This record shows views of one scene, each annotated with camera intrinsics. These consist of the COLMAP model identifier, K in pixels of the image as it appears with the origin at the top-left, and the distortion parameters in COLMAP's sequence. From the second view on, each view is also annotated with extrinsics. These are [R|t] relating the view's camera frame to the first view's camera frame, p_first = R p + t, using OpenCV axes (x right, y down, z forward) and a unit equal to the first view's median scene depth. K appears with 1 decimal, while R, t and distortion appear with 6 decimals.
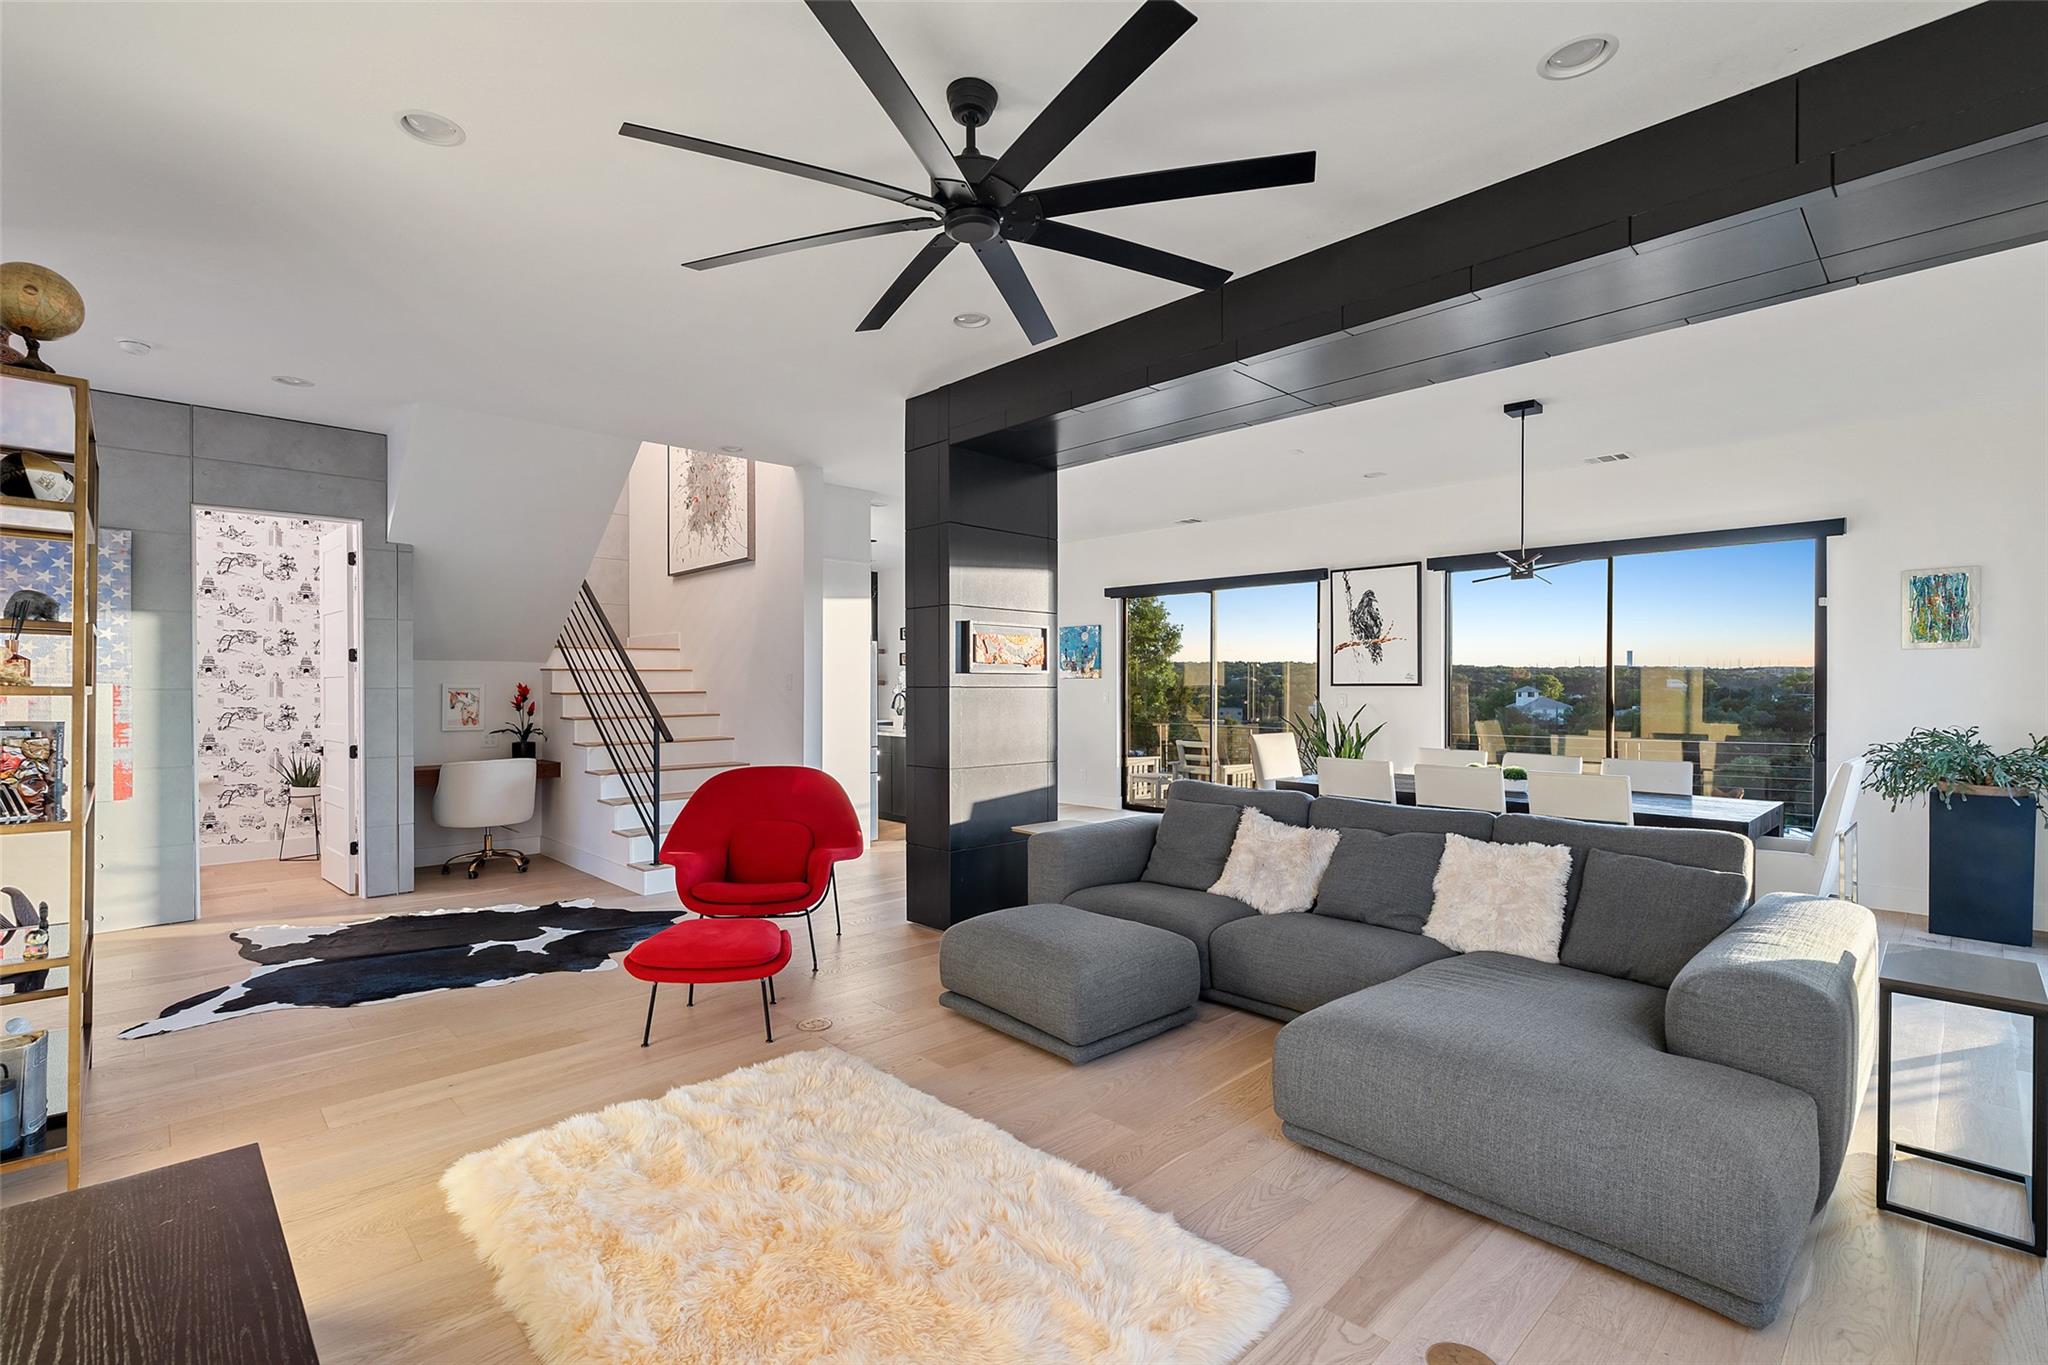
lens RADIAL K [[915.2, 0, 1024.0], [0, 915.2, 682.5], [0, 0, 1]] dist [-0.000888, 0.000373]
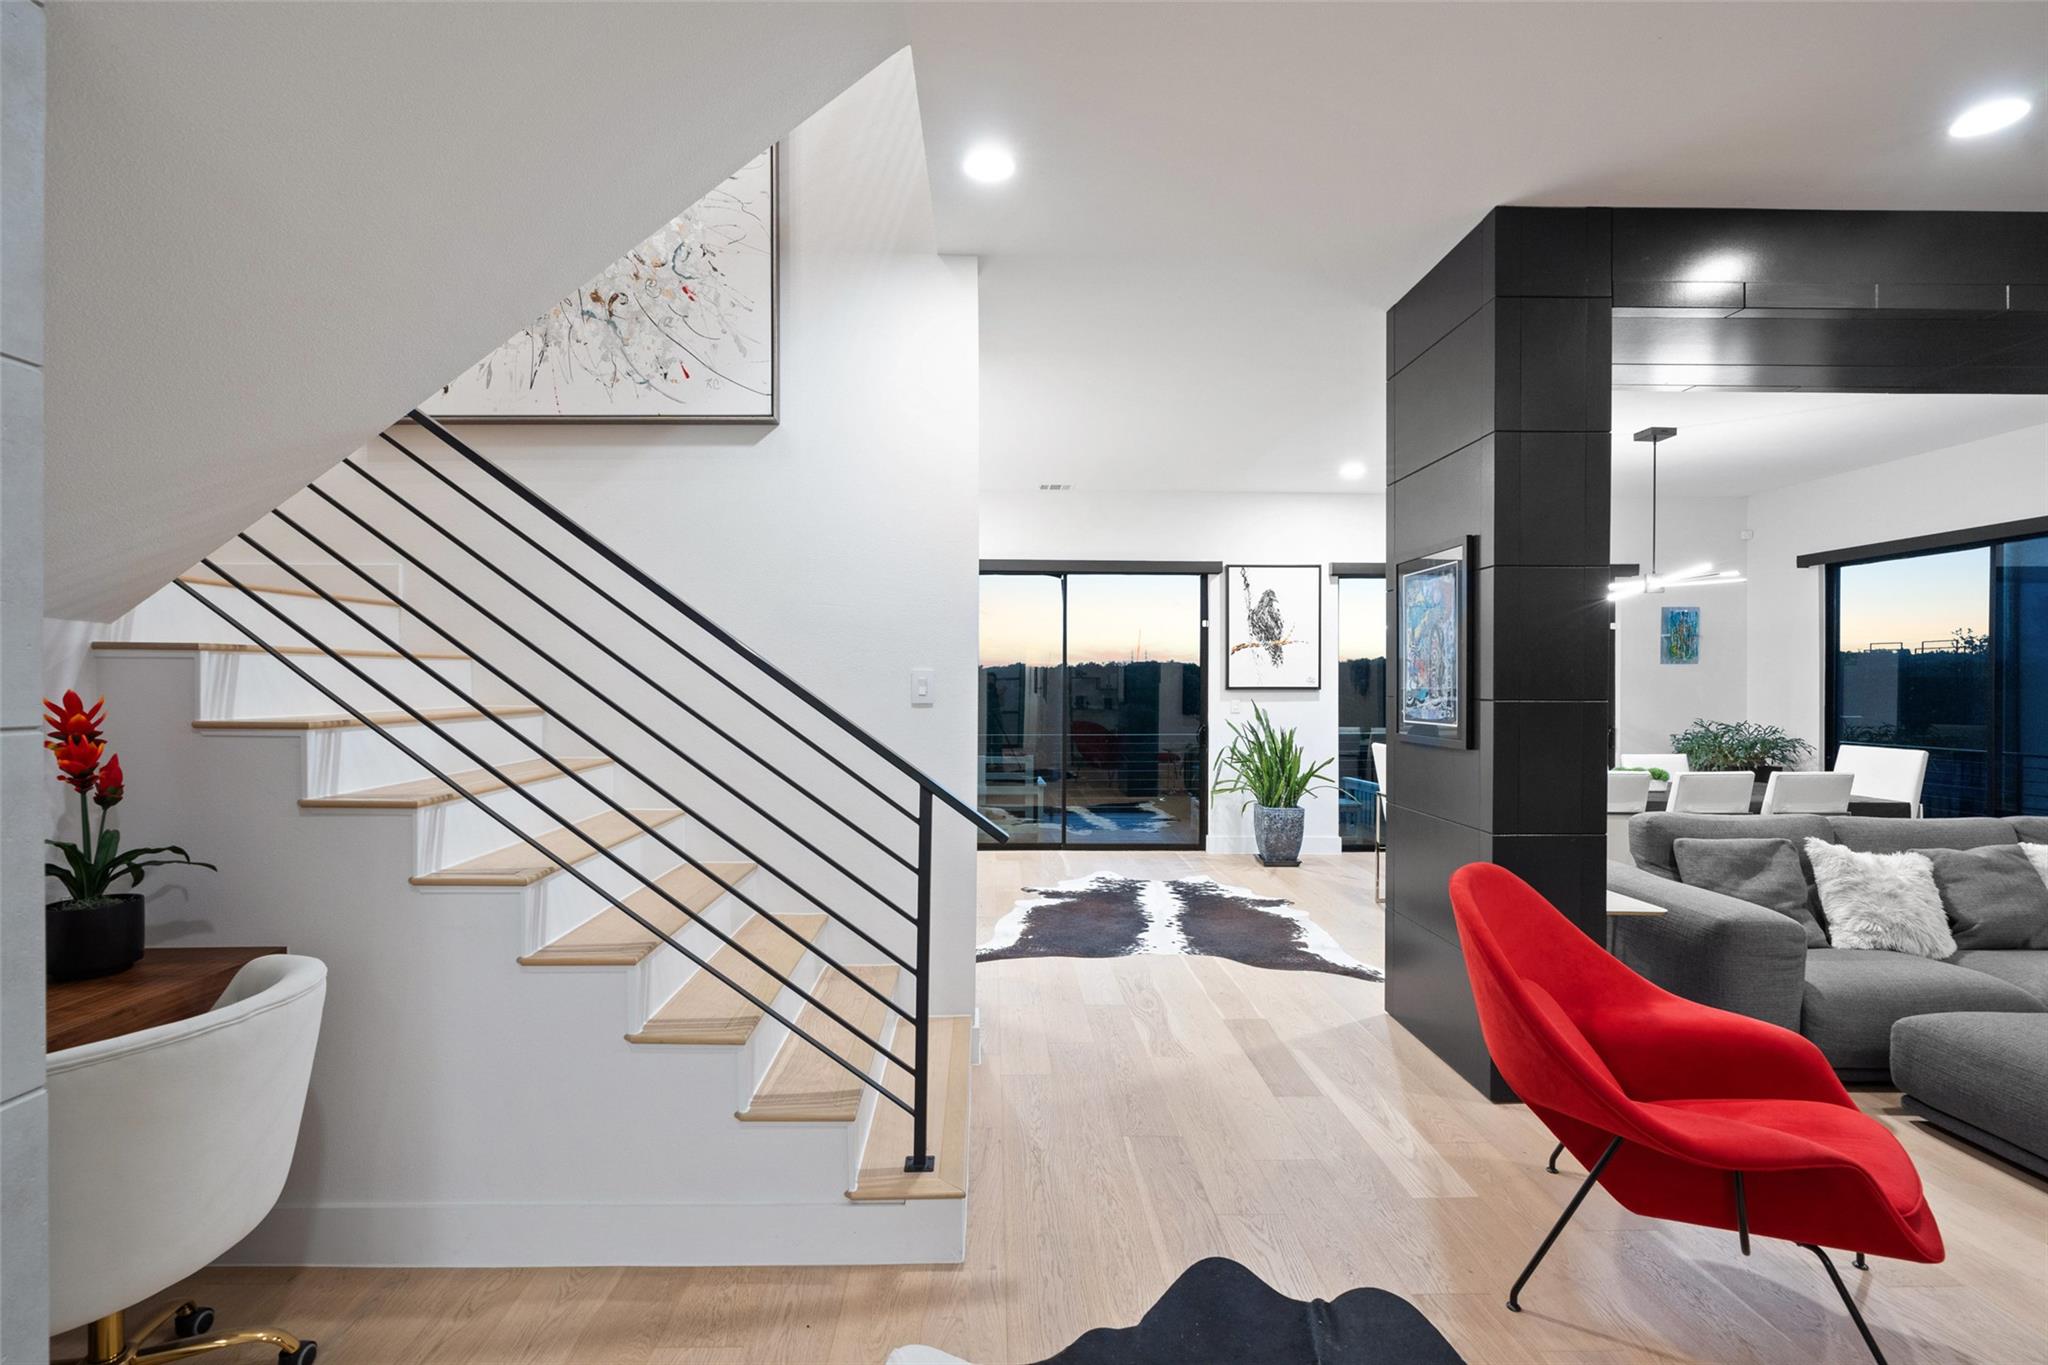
lens RADIAL K [[915.2, 0, 1024.0], [0, 915.2, 682.5], [0, 0, 1]] dist [-0.000888, 0.000373]
pose [[0.679488, 0.002011, 0.733683, -0.494019], [-0.001783, 0.999998, -0.001090, -0.002216], [-0.733684, -0.000568, 0.679491, 0.531696]]
